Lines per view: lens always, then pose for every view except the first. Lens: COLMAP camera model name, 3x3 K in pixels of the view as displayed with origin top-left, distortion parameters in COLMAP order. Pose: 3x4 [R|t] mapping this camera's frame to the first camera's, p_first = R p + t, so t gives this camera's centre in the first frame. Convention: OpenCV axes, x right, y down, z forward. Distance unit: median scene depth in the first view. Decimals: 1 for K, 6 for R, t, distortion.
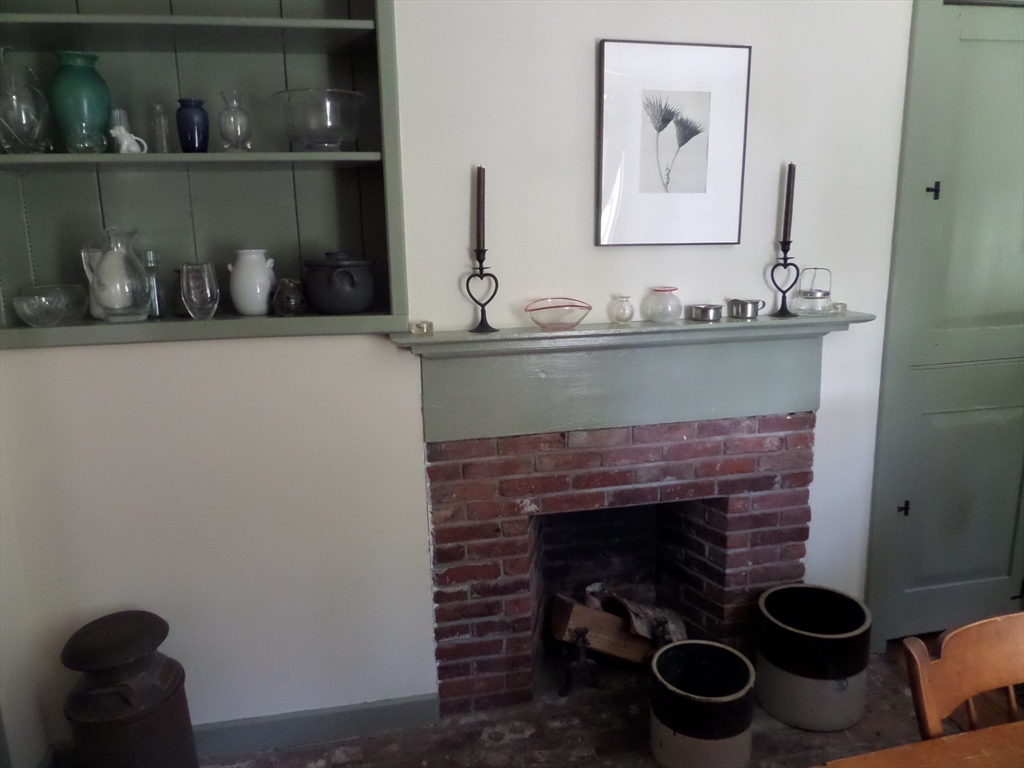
lens RADIAL K [[759.5, 0, 511.4], [0, 759.5, 380.9], [0, 0, 1]] dist [-0.005050, -0.000306]
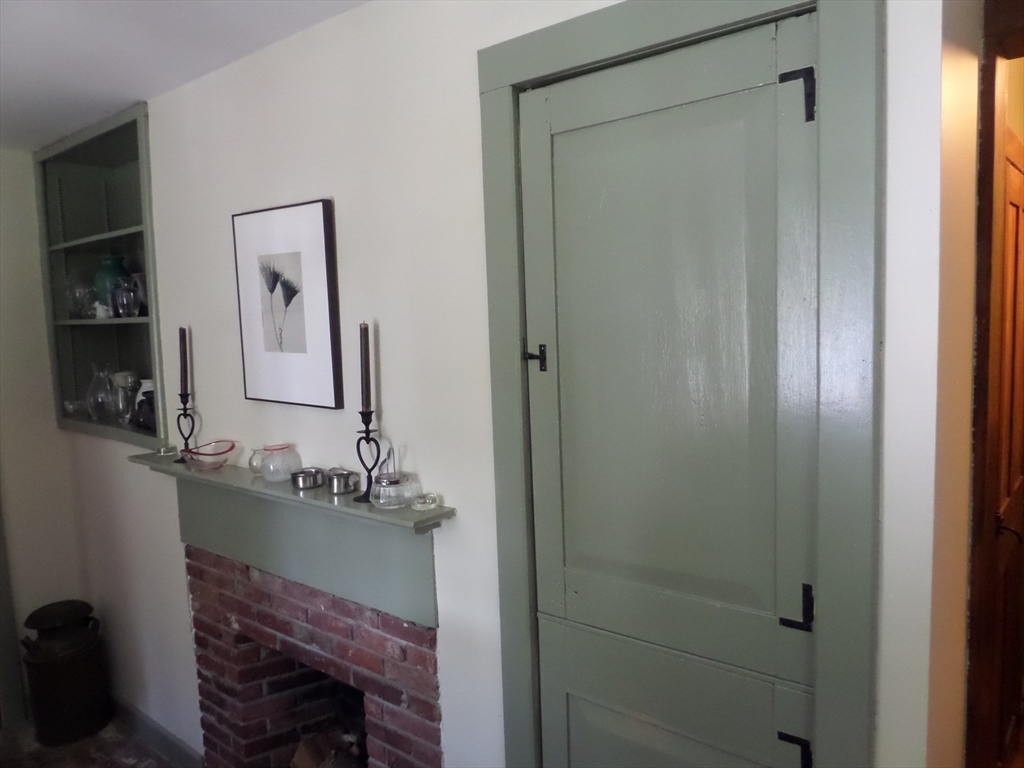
lens RADIAL K [[759.5, 0, 512.3], [0, 759.5, 385.8], [0, 0, 1]] dist [-0.005050, -0.000306]
pose [[0.616535, 0.080688, -0.783182, 1.080290], [-0.144620, 0.989415, -0.011913, -0.216913], [0.773931, 0.120609, 0.621679, 0.570573]]
